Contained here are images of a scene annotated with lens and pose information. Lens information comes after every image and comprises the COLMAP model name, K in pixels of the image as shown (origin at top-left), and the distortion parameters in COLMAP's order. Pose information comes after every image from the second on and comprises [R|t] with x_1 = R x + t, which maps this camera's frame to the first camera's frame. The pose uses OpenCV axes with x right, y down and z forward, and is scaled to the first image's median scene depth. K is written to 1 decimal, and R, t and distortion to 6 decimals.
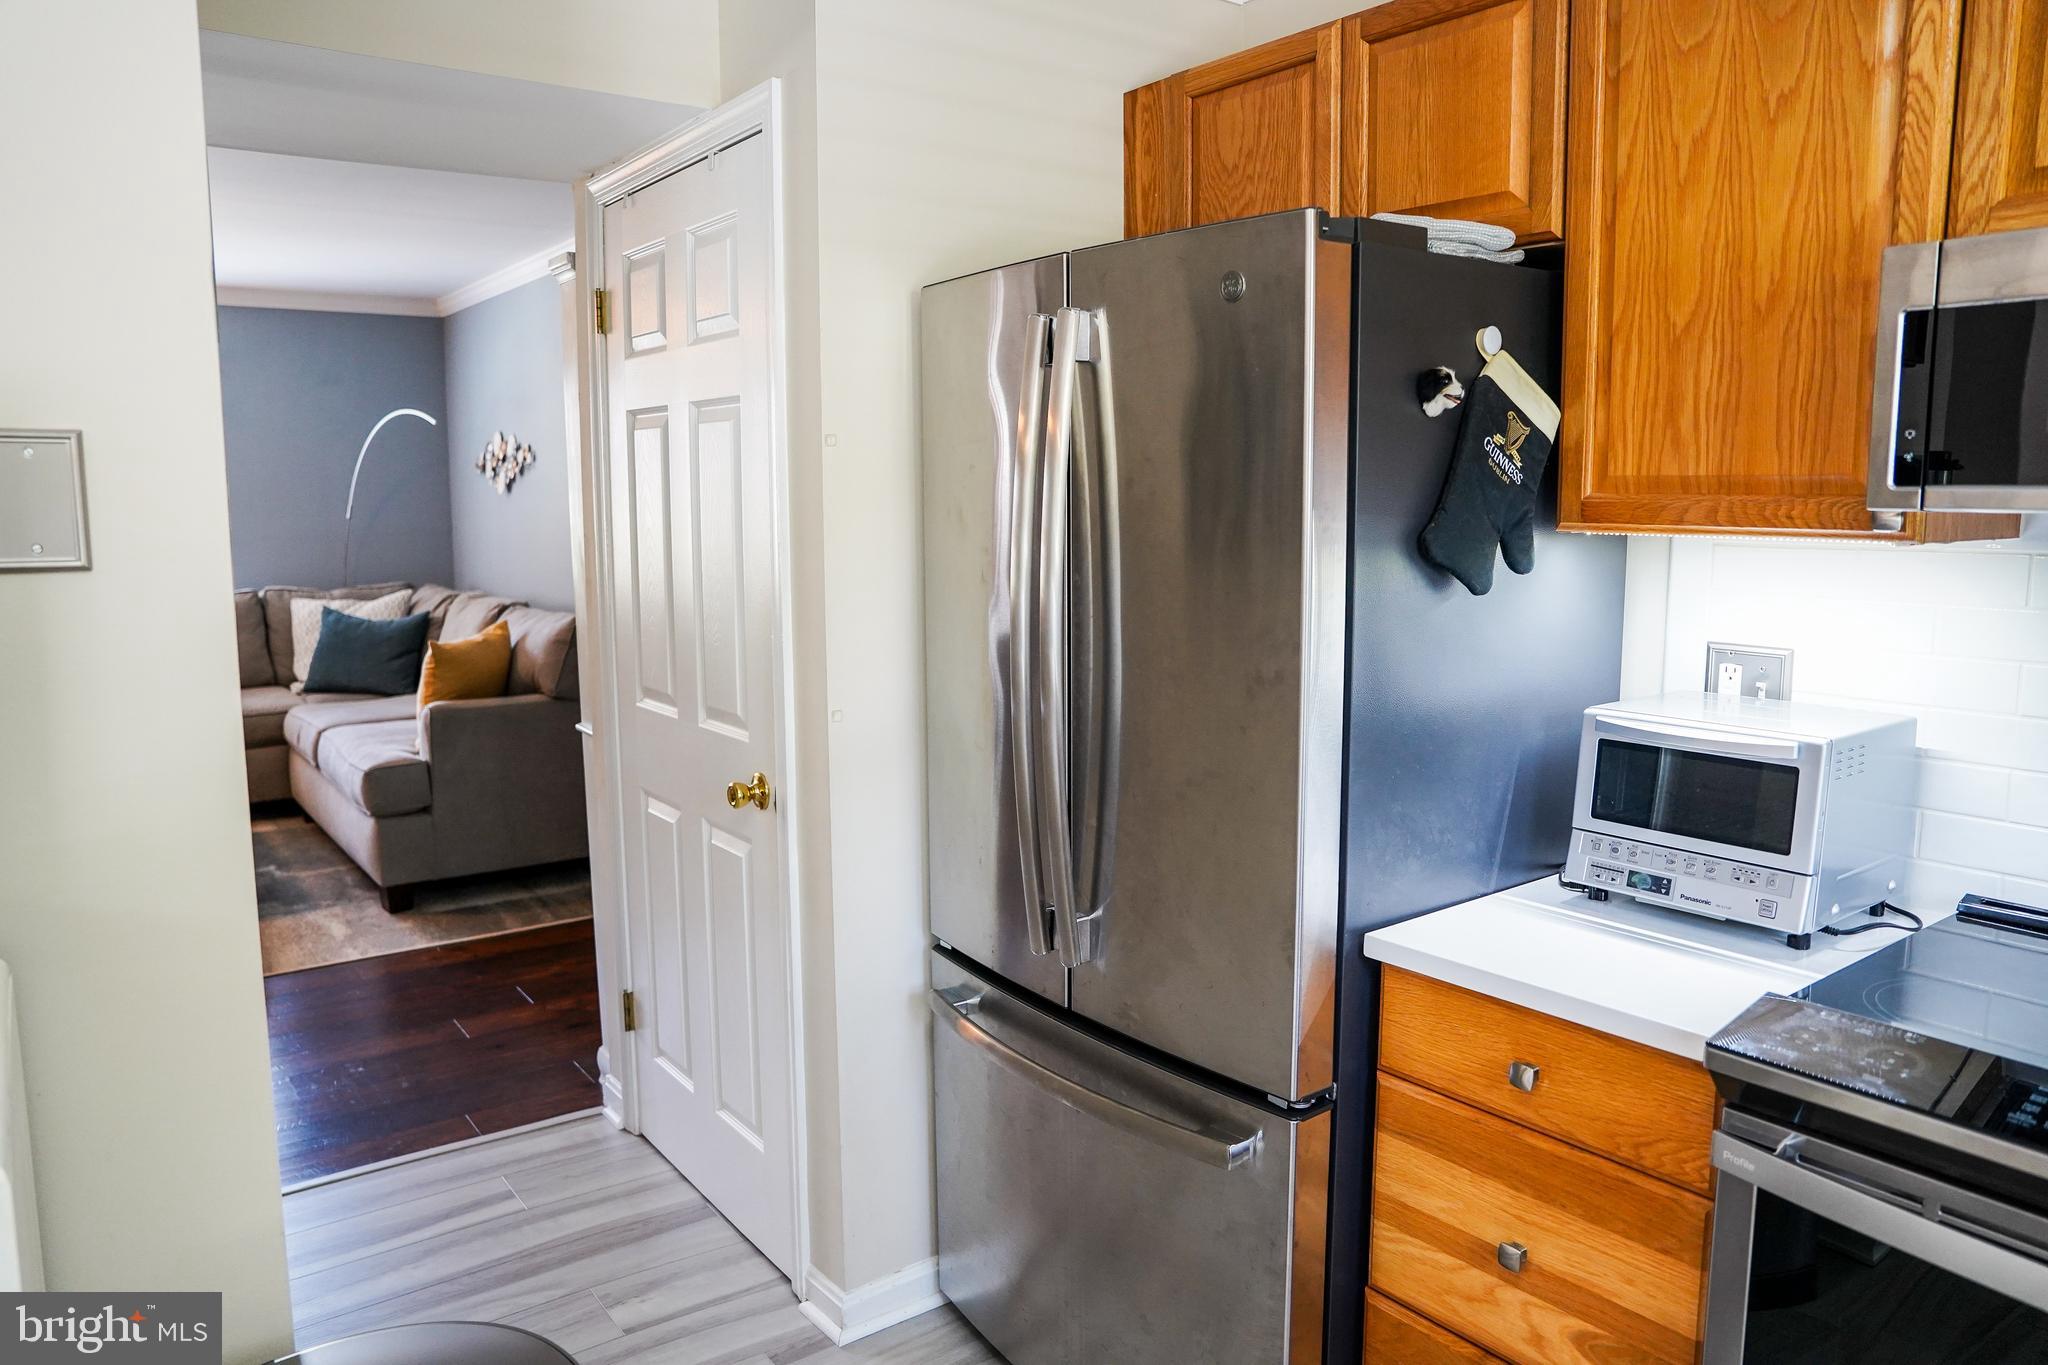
lens RADIAL K [[1402.1, 0, 1033.7], [0, 1402.1, 685.3], [0, 0, 1]] dist [-0.104697, 0.071497]
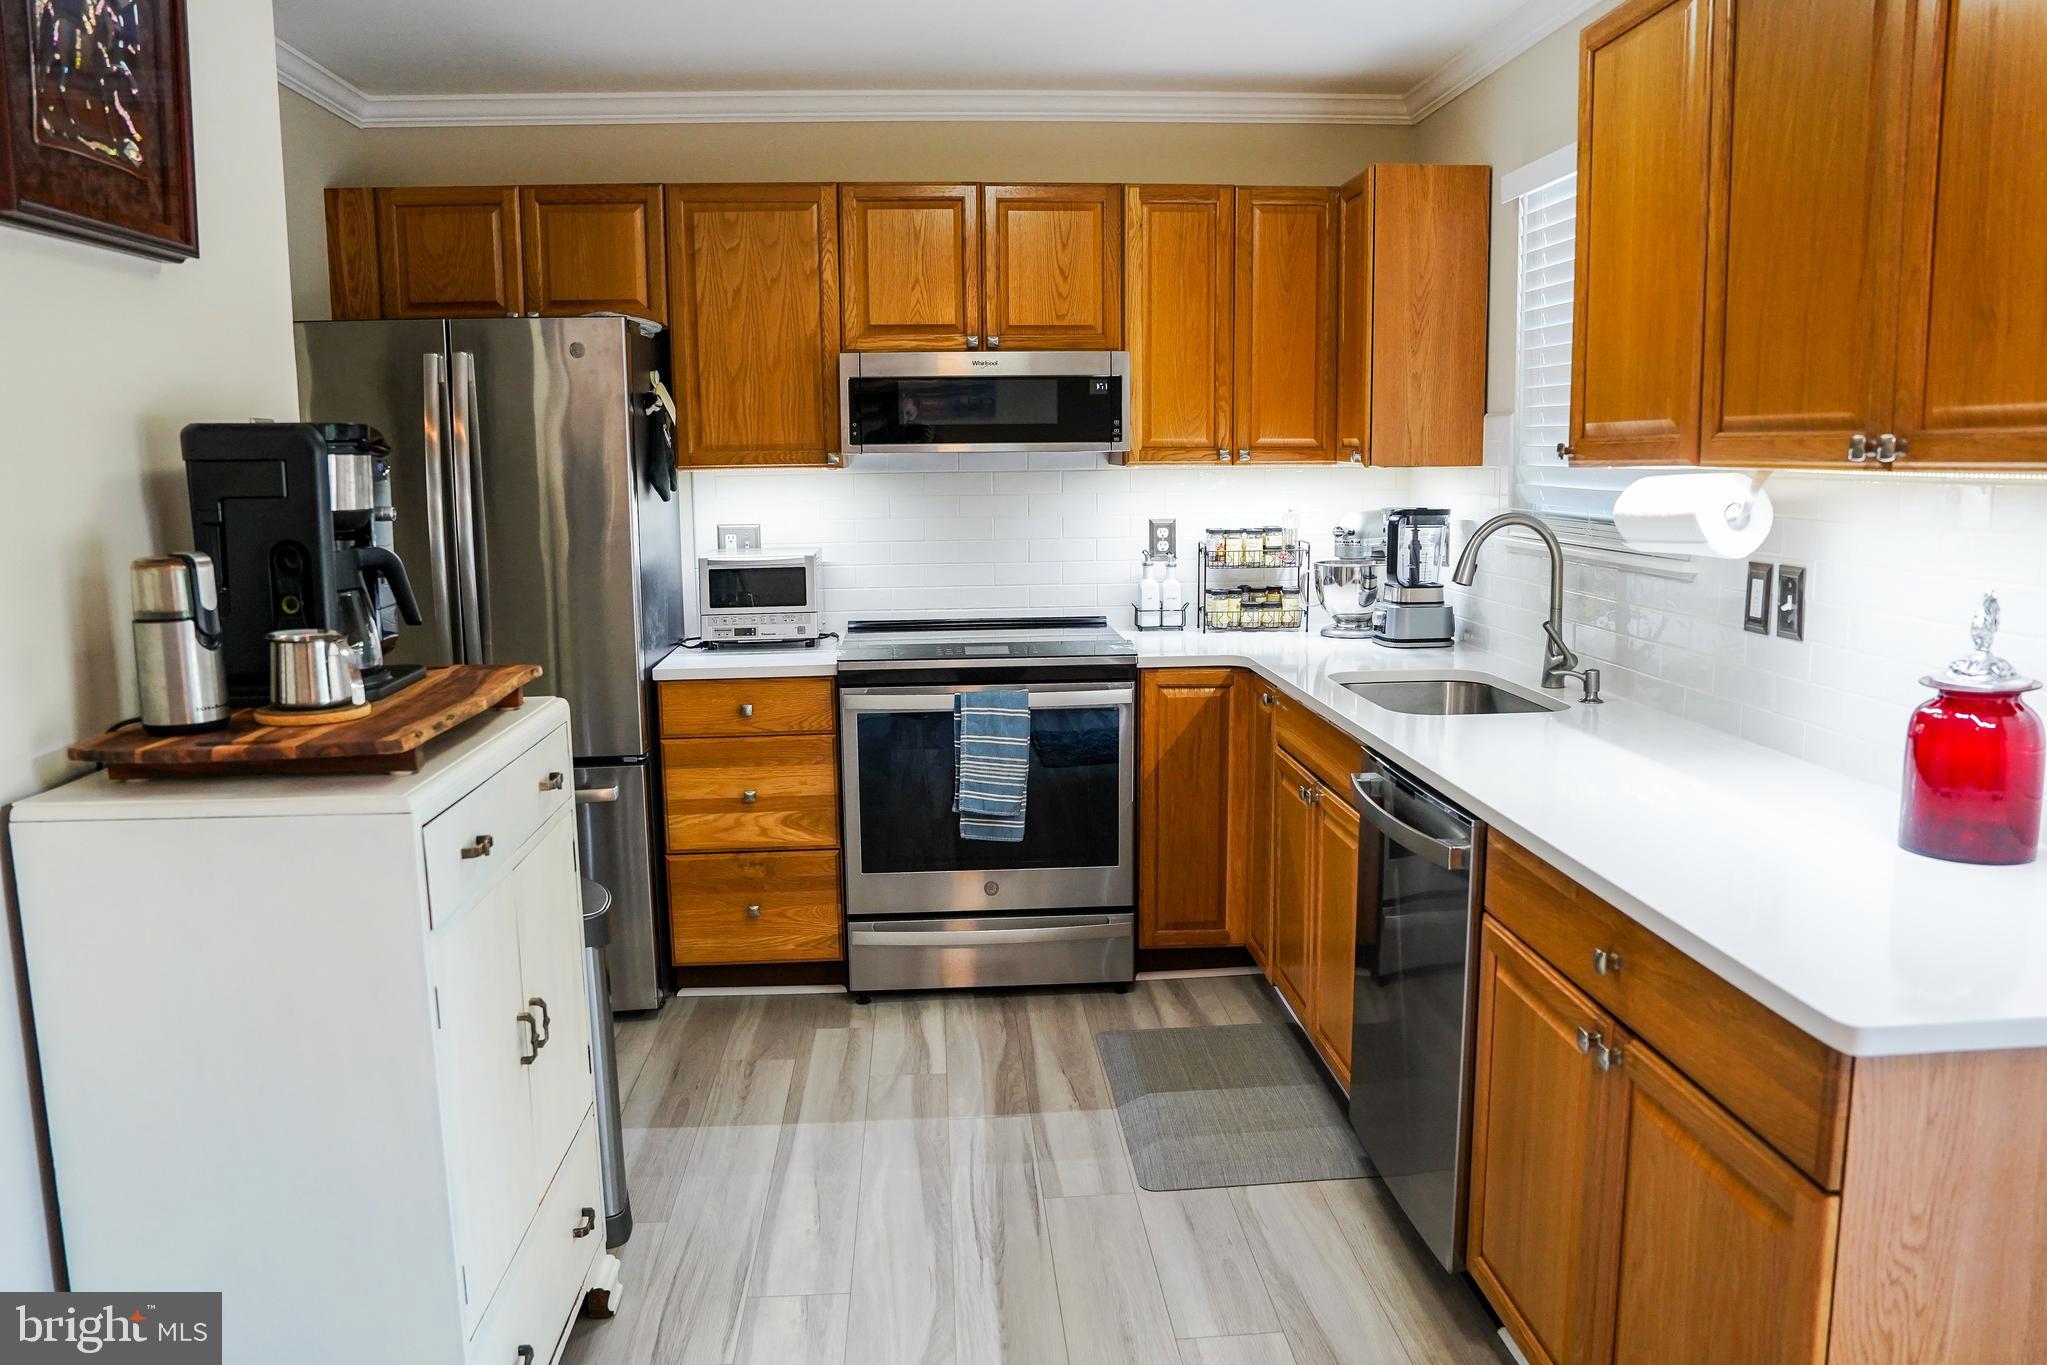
lens RADIAL K [[1401.4, 0, 1021.1], [0, 1401.4, 666.7], [0, 0, 1]] dist [-0.104697, 0.071497]
pose [[0.547942, -0.127944, 0.826674, -1.162939], [0.123413, 0.989784, 0.071388, 0.098430], [-0.827363, 0.062906, 0.558134, -0.588172]]
